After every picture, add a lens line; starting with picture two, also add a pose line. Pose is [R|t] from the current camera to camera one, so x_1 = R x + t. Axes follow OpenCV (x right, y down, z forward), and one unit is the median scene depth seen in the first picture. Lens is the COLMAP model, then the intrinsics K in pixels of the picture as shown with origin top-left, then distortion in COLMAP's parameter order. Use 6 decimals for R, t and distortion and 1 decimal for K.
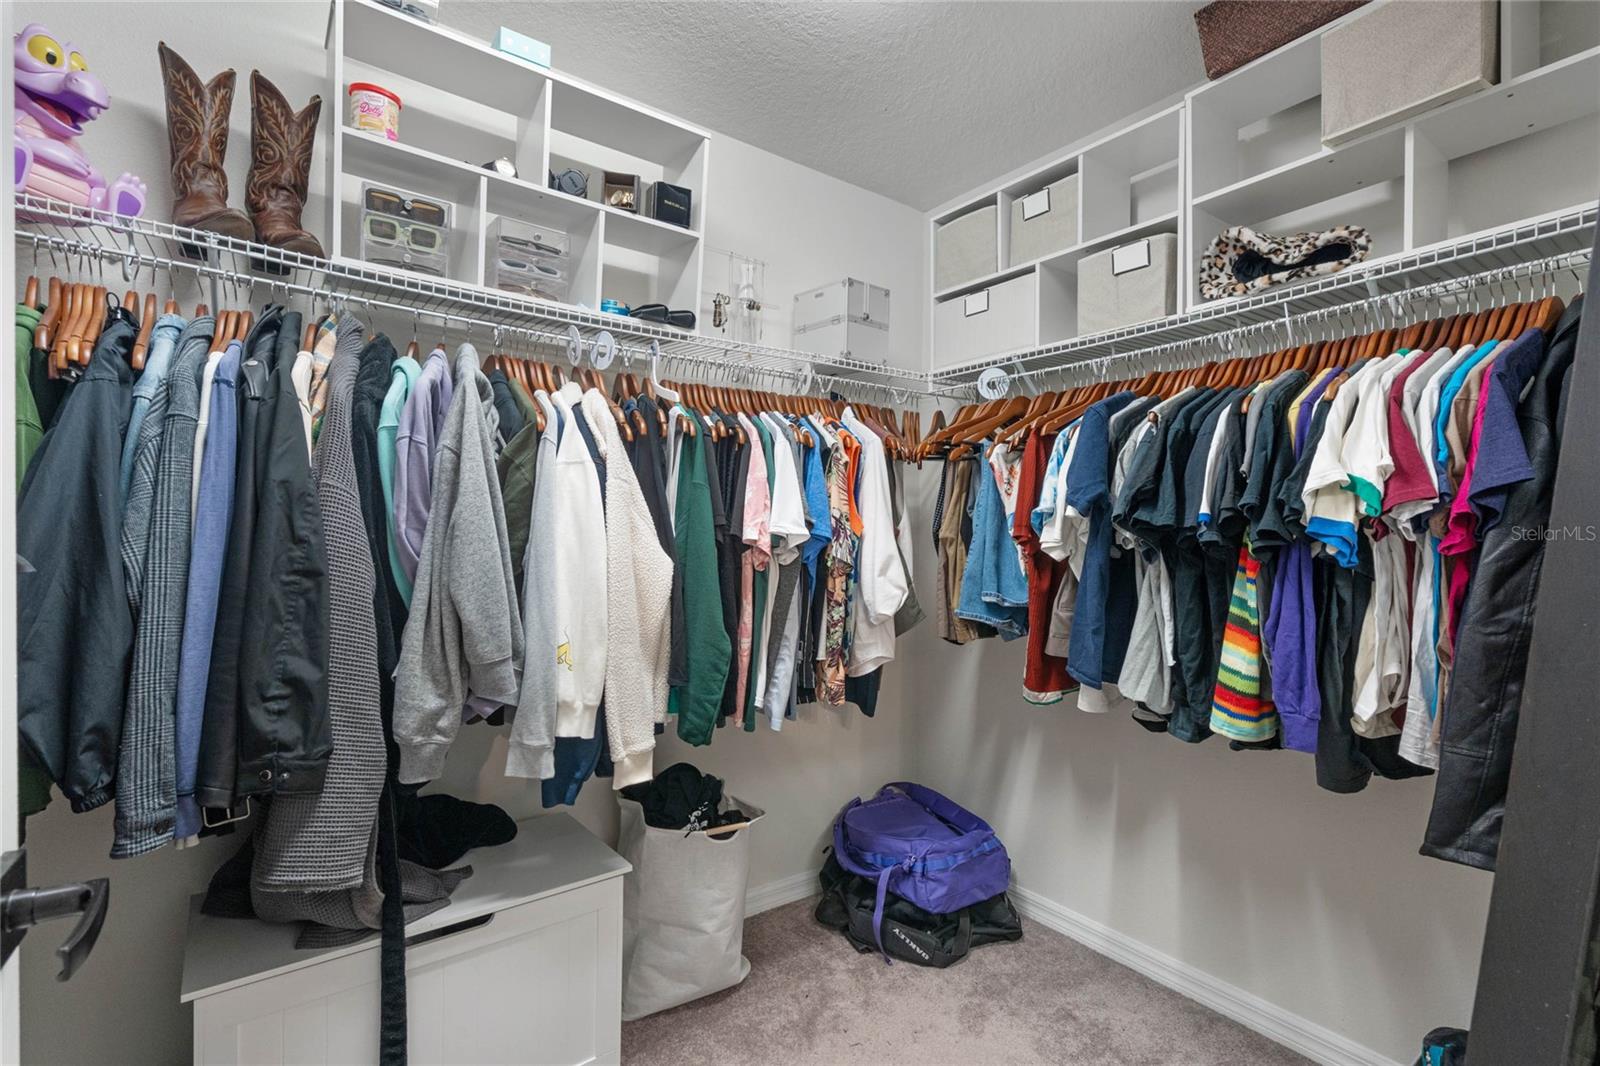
lens RADIAL K [[728.0, 0, 798.8], [0, 728.0, 541.7], [0, 0, 1]] dist [-0.003268, -0.000565]
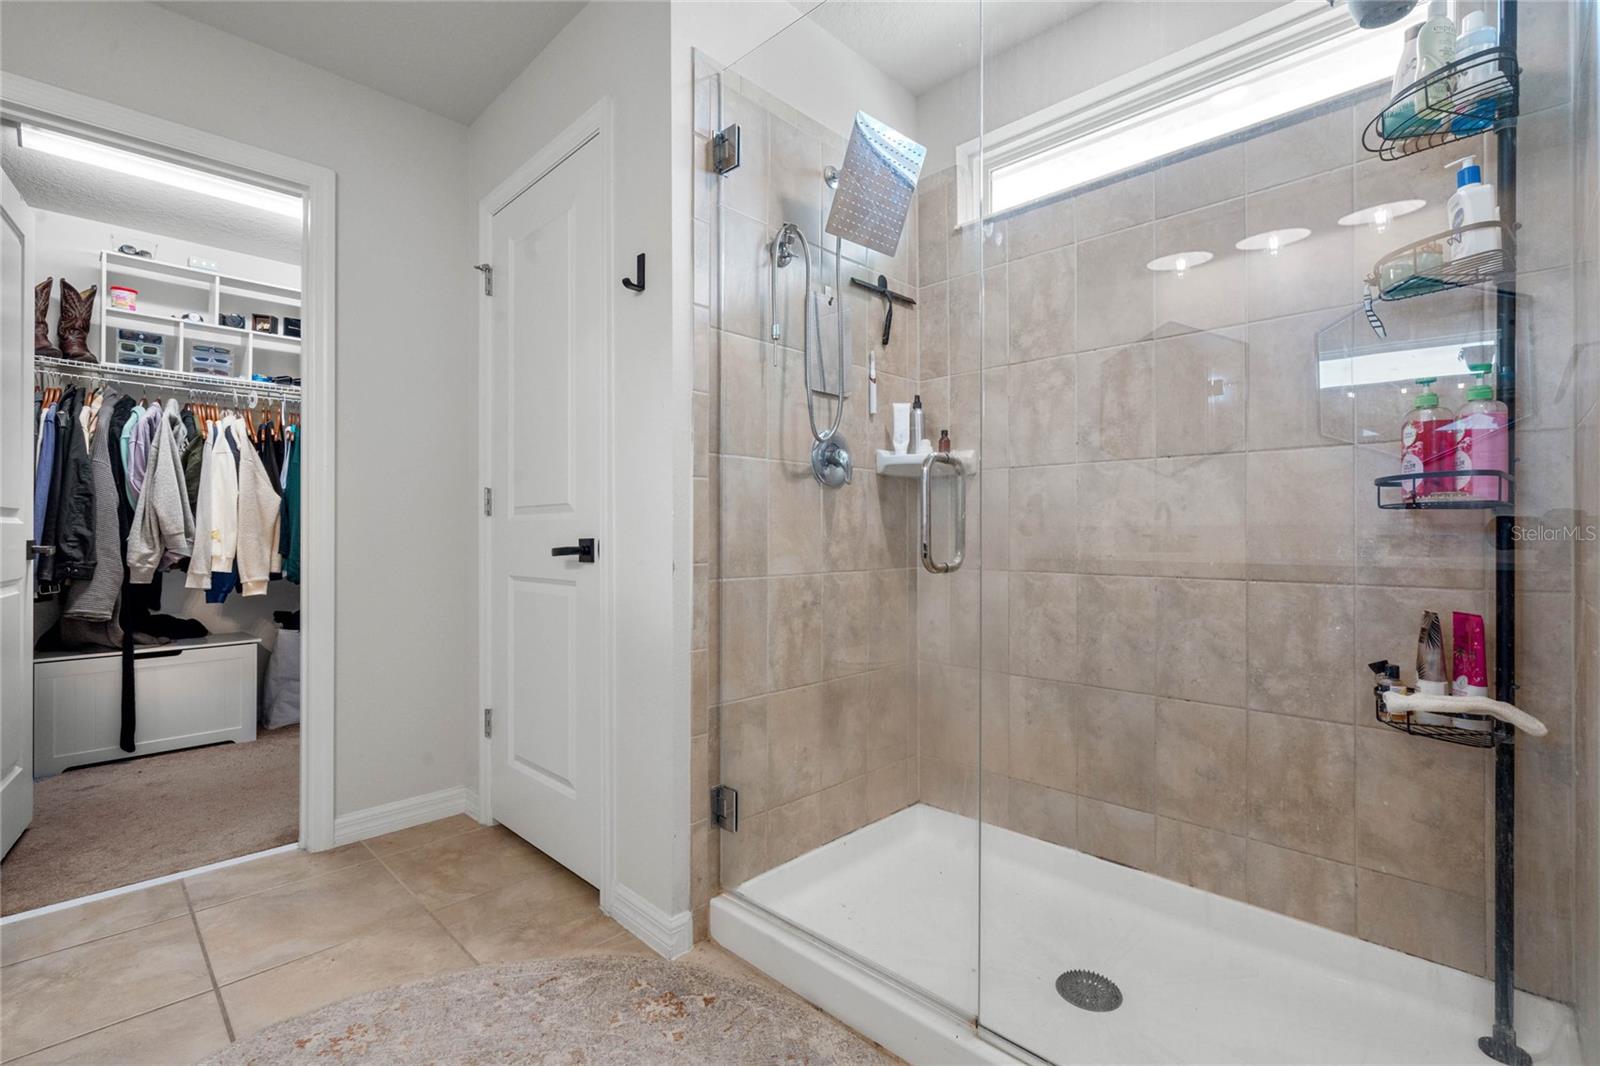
lens RADIAL K [[728.0, 0, 803.7], [0, 728.0, 521.8], [0, 0, 1]] dist [-0.003268, -0.000565]
pose [[0.987331, -0.014864, 0.157974, 1.223619], [0.017944, 0.999675, -0.018093, 0.197413], [-0.157654, 0.020698, 0.987278, -1.660080]]
